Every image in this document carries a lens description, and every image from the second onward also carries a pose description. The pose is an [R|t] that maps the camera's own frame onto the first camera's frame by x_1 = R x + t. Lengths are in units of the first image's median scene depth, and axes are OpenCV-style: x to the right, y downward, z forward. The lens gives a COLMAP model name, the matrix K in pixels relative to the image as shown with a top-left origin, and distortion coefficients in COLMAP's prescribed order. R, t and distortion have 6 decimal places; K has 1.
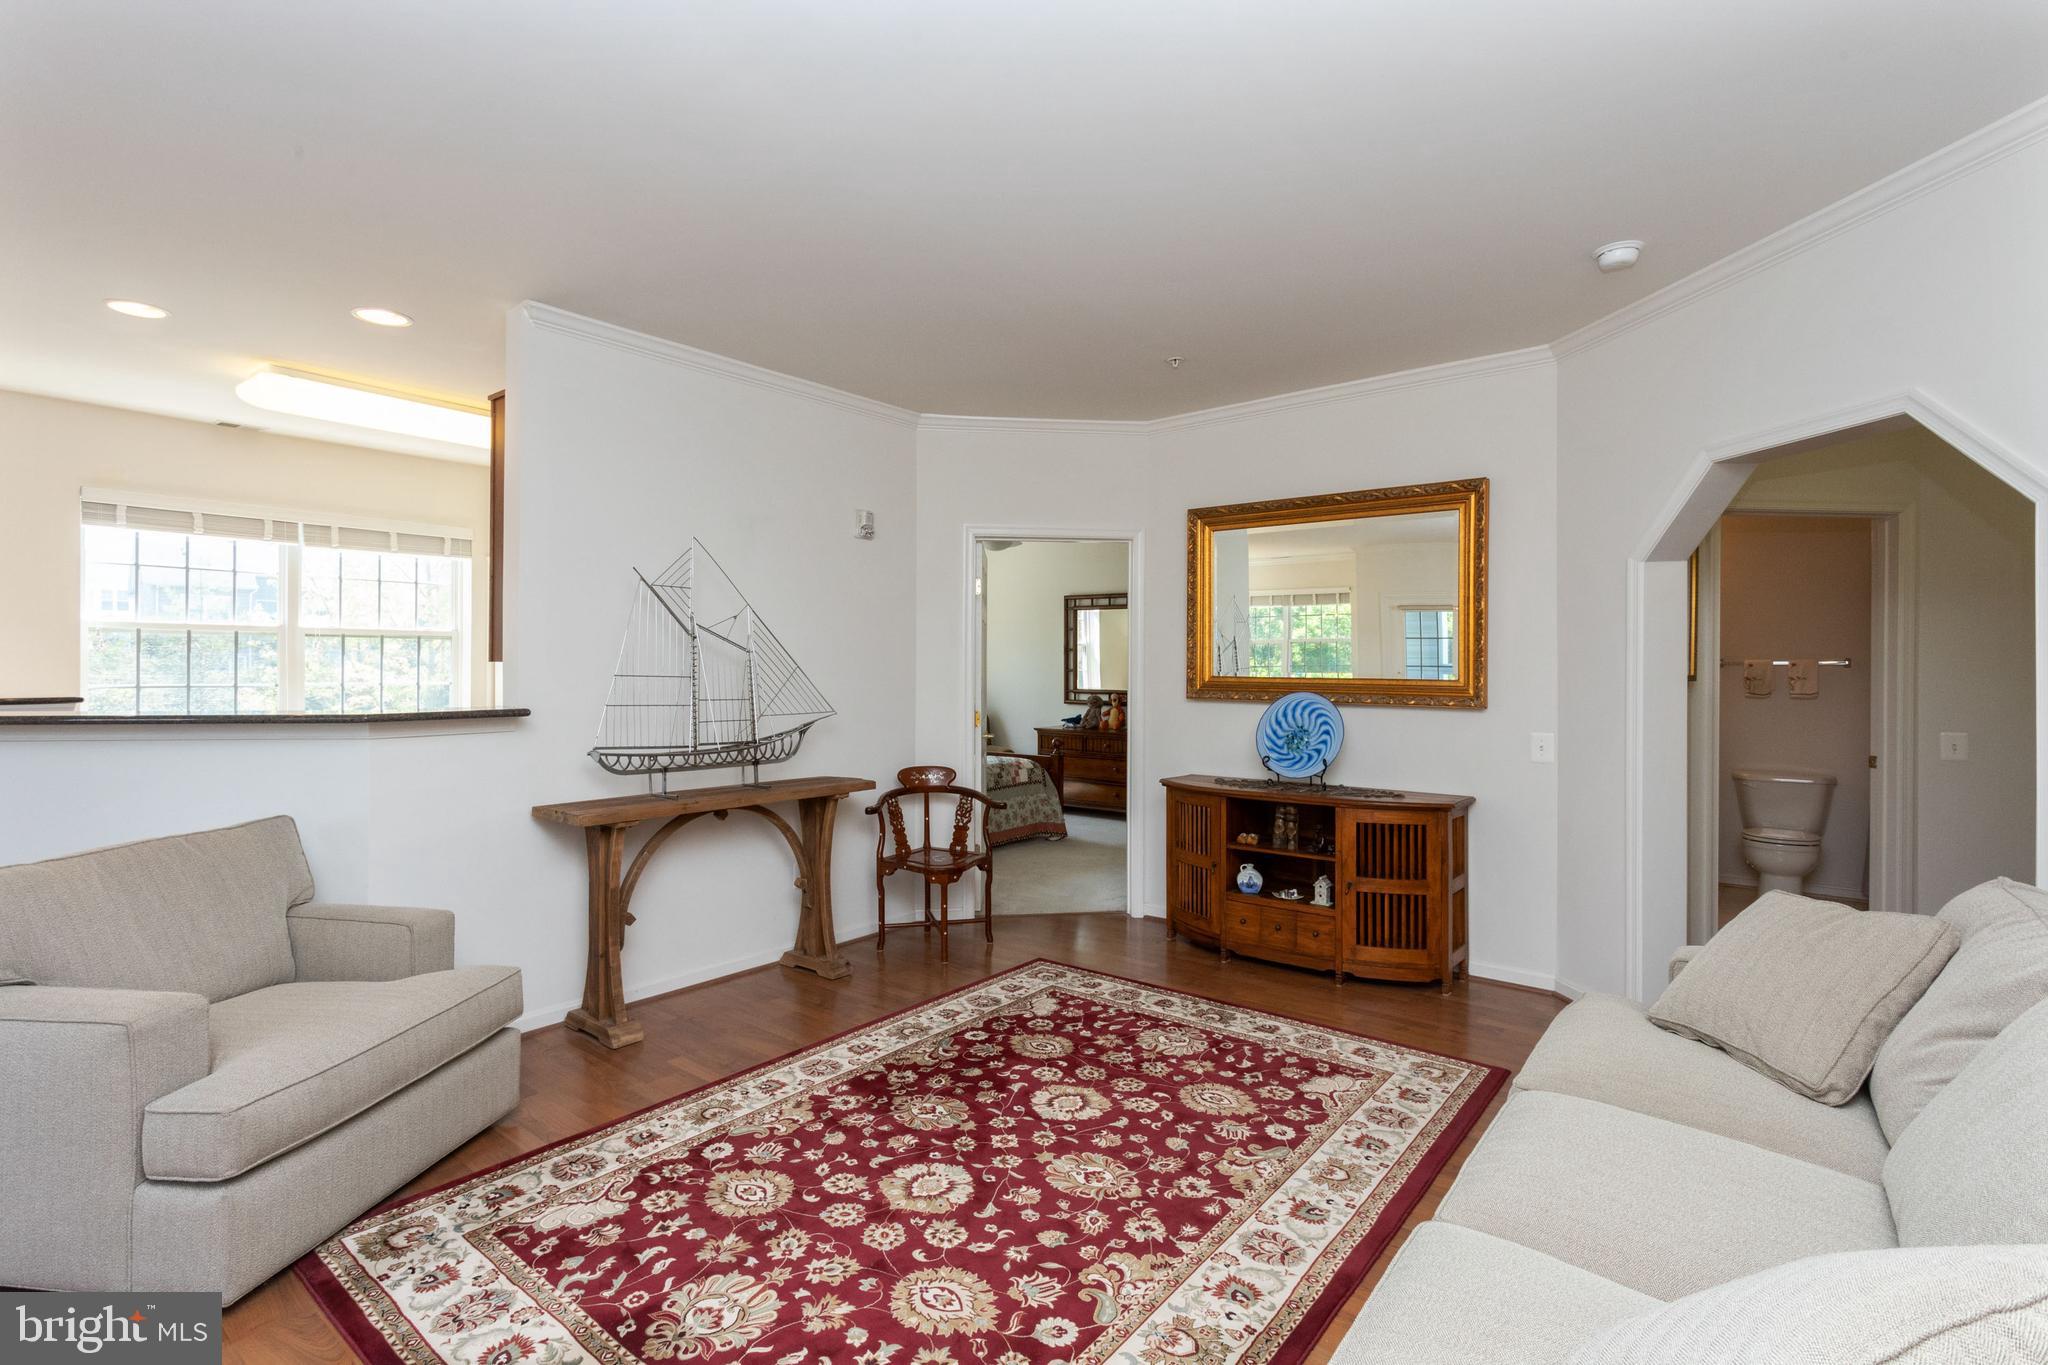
lens RADIAL K [[966.9, 0, 1014.1], [0, 966.9, 655.0], [0, 0, 1]] dist [-0.002987, 0.003064]
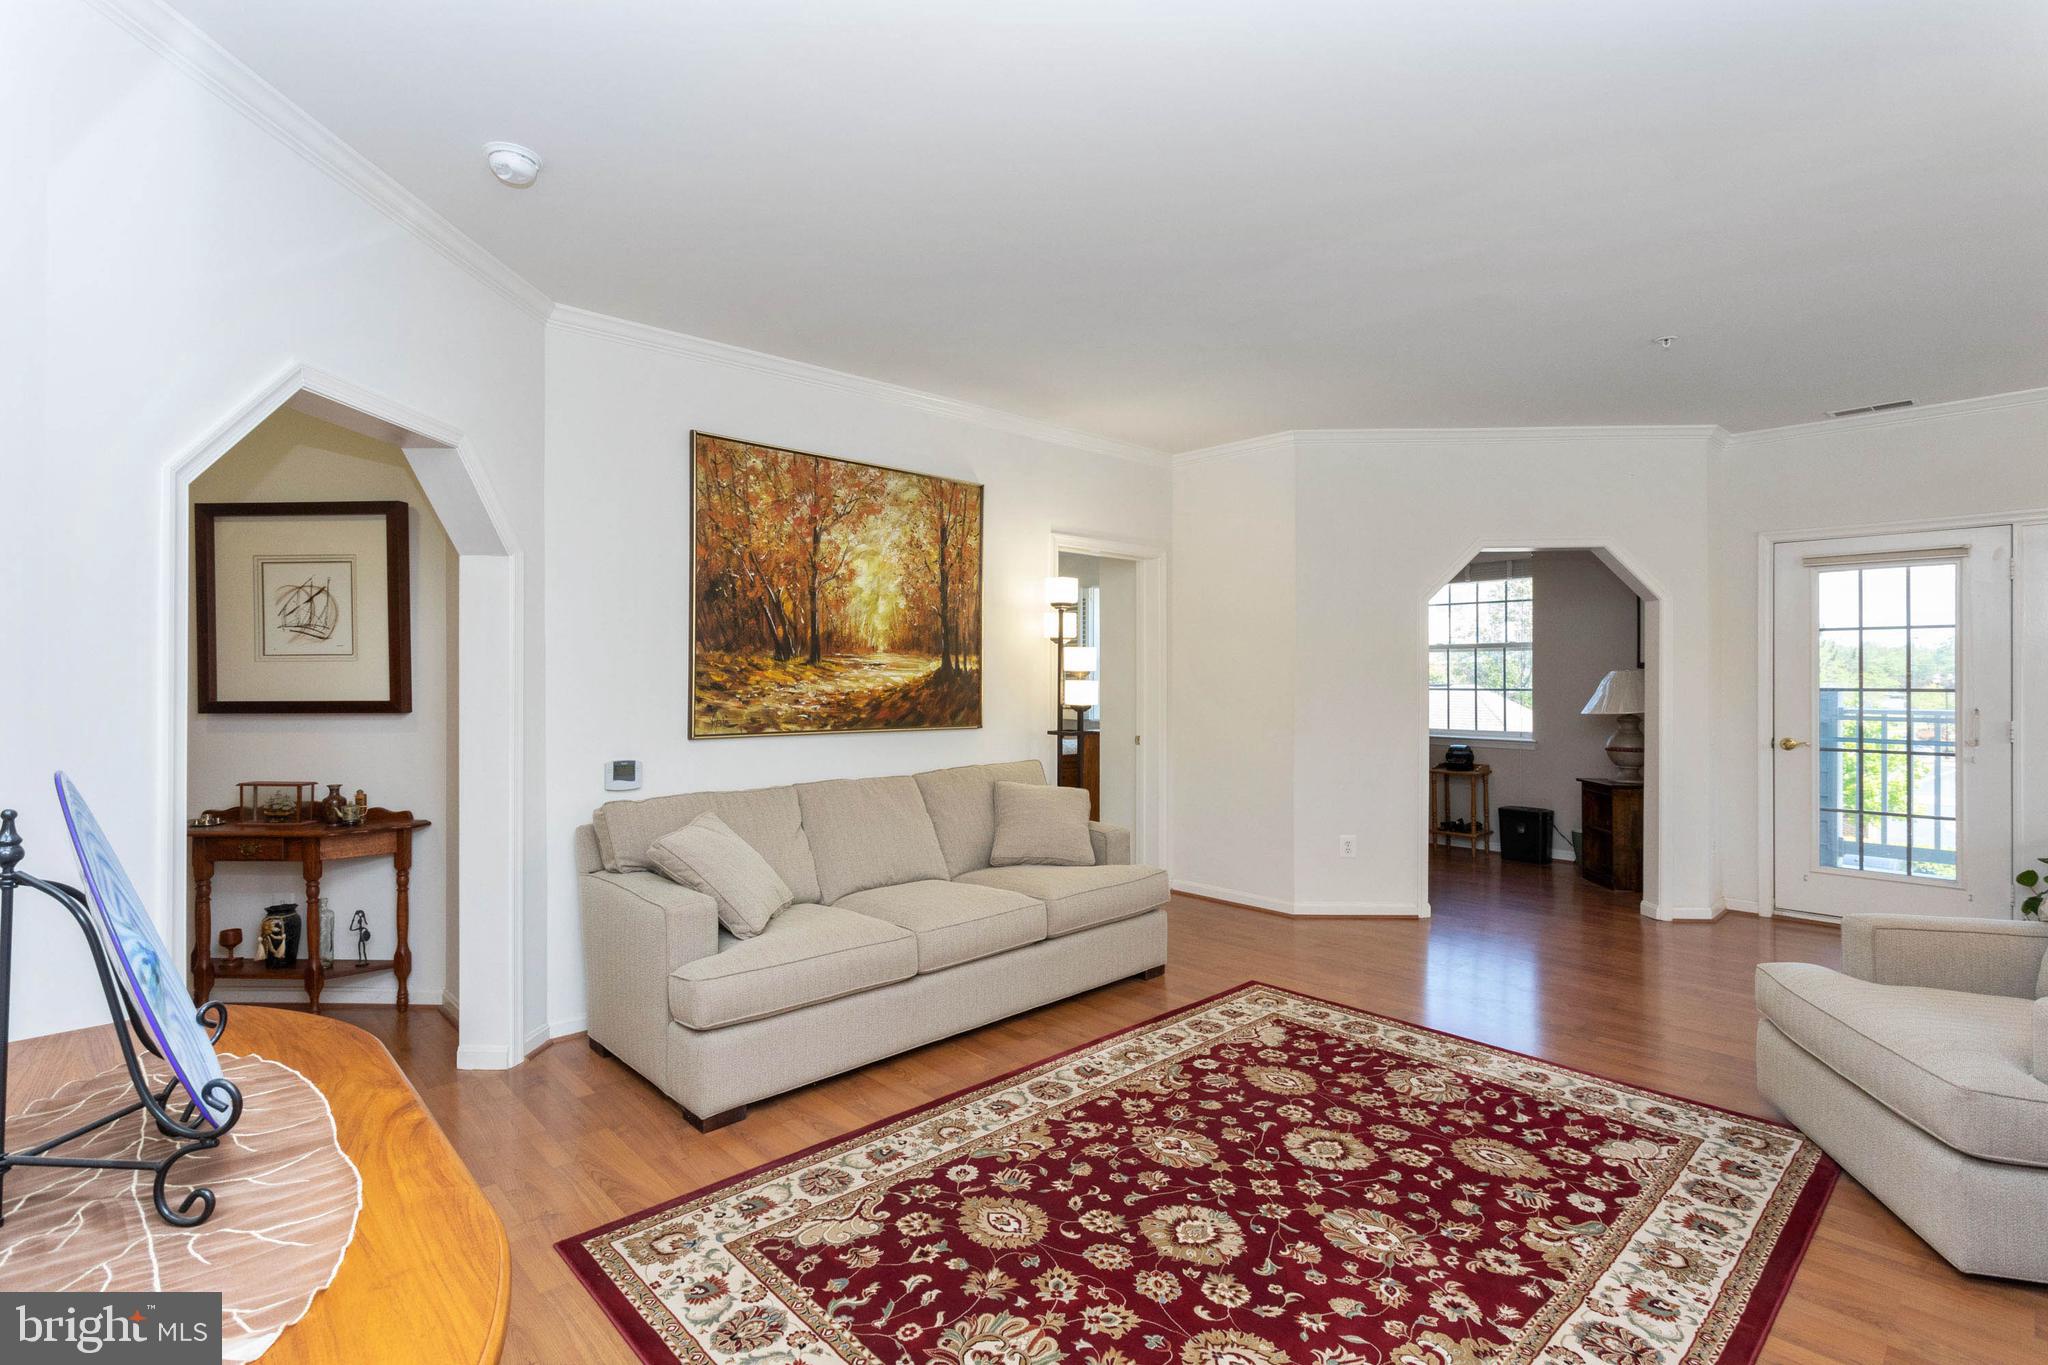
lens RADIAL K [[966.9, 0, 1014.1], [0, 966.9, 676.3], [0, 0, 1]] dist [-0.002987, 0.003064]
pose [[-0.989890, -0.001728, 0.141827, 0.094572], [-0.004032, 0.999865, -0.015959, 0.031345], [-0.141780, -0.016370, -0.989763, 1.875188]]
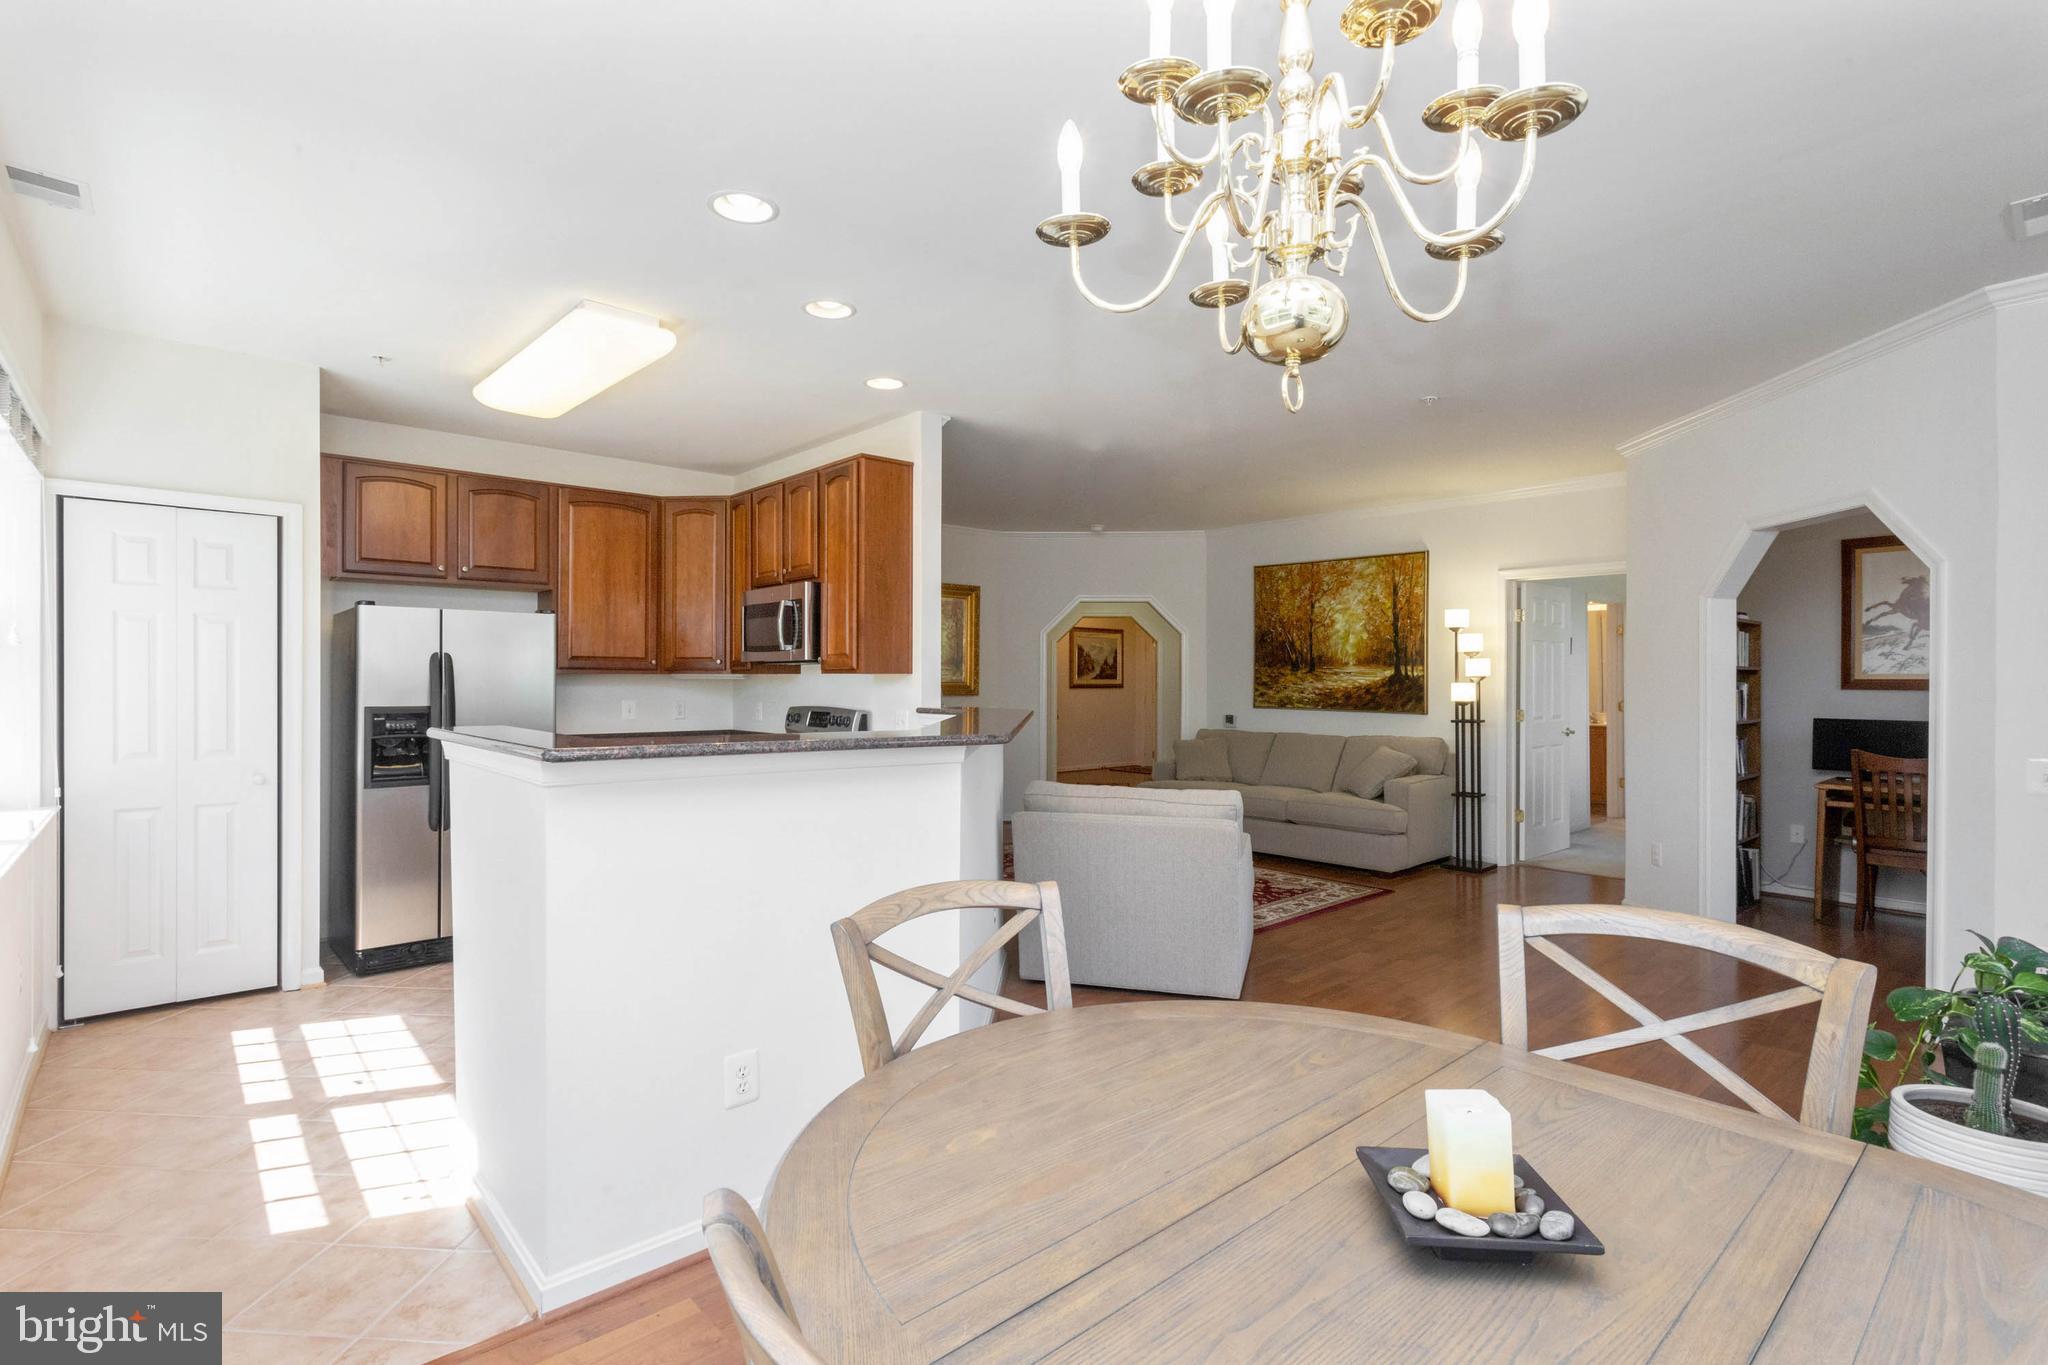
lens RADIAL K [[966.9, 0, 1022.6], [0, 966.9, 679.8], [0, 0, 1]] dist [-0.002987, 0.003064]
pose [[0.163045, -0.007629, 0.986589, -2.302657], [-0.018018, 0.999780, 0.010709, -0.004384], [-0.986454, -0.019522, 0.162871, 0.817624]]
